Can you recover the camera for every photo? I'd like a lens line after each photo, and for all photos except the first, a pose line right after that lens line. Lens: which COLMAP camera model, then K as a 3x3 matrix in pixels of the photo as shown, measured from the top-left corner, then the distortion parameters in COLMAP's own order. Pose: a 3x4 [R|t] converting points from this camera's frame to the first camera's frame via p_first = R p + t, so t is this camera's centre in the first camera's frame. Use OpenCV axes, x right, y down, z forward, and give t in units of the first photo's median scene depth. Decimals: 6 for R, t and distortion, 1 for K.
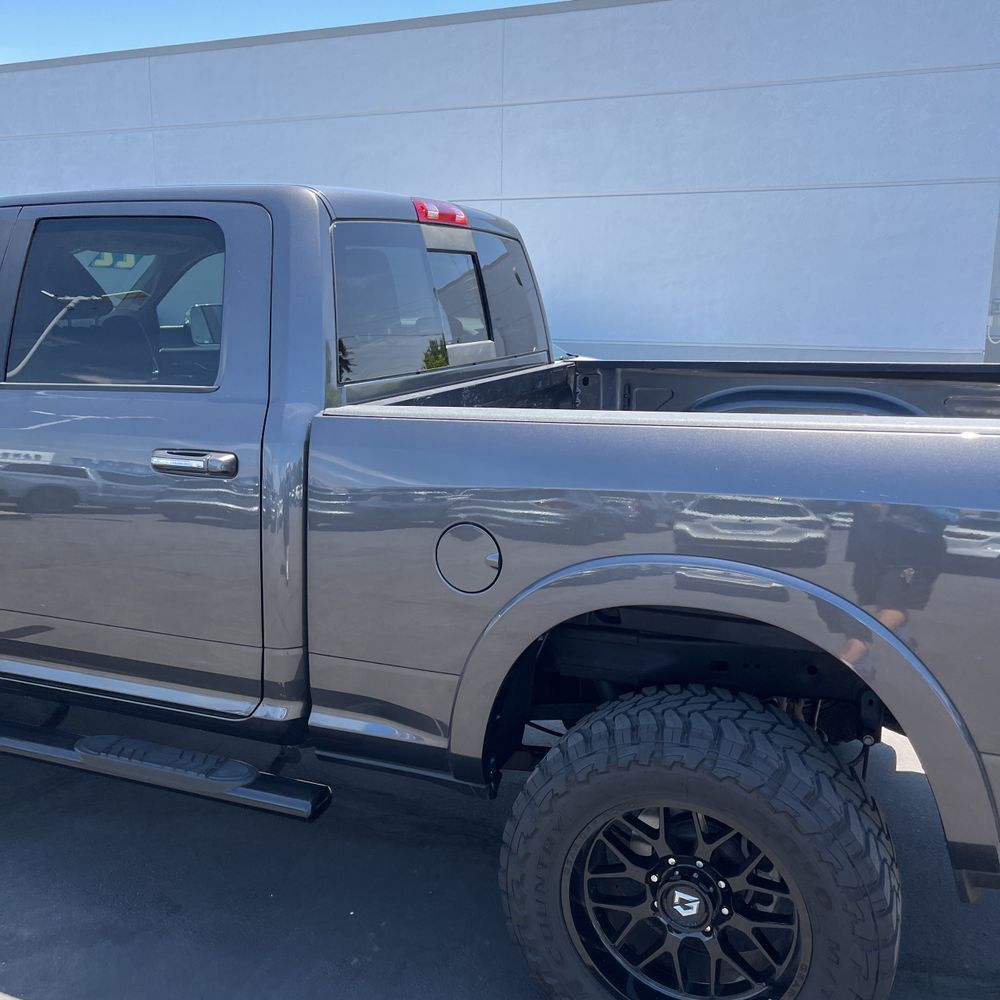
lens RADIAL K [[1016.0, 0, 488.9], [0, 1016.0, 497.6], [0, 0, 1]] dist [0.041430, -0.018949]
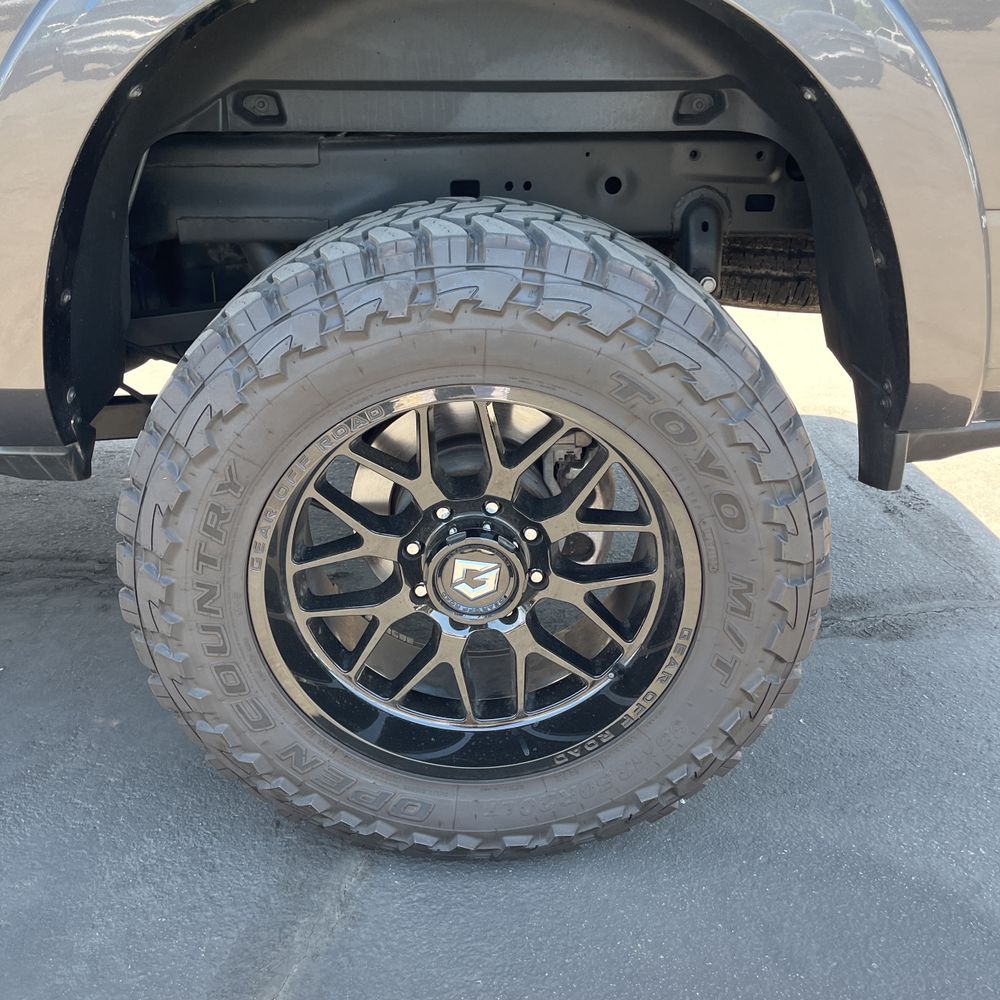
lens RADIAL K [[1004.3, 0, 481.9], [0, 1004.3, 517.4], [0, 0, 1]] dist [0.046303, -0.010956]
pose [[0.917228, -0.158834, 0.365329, -0.002389], [0.062774, 0.963246, 0.261185, 0.217912], [-0.393386, -0.216633, 0.893486, 0.504589]]
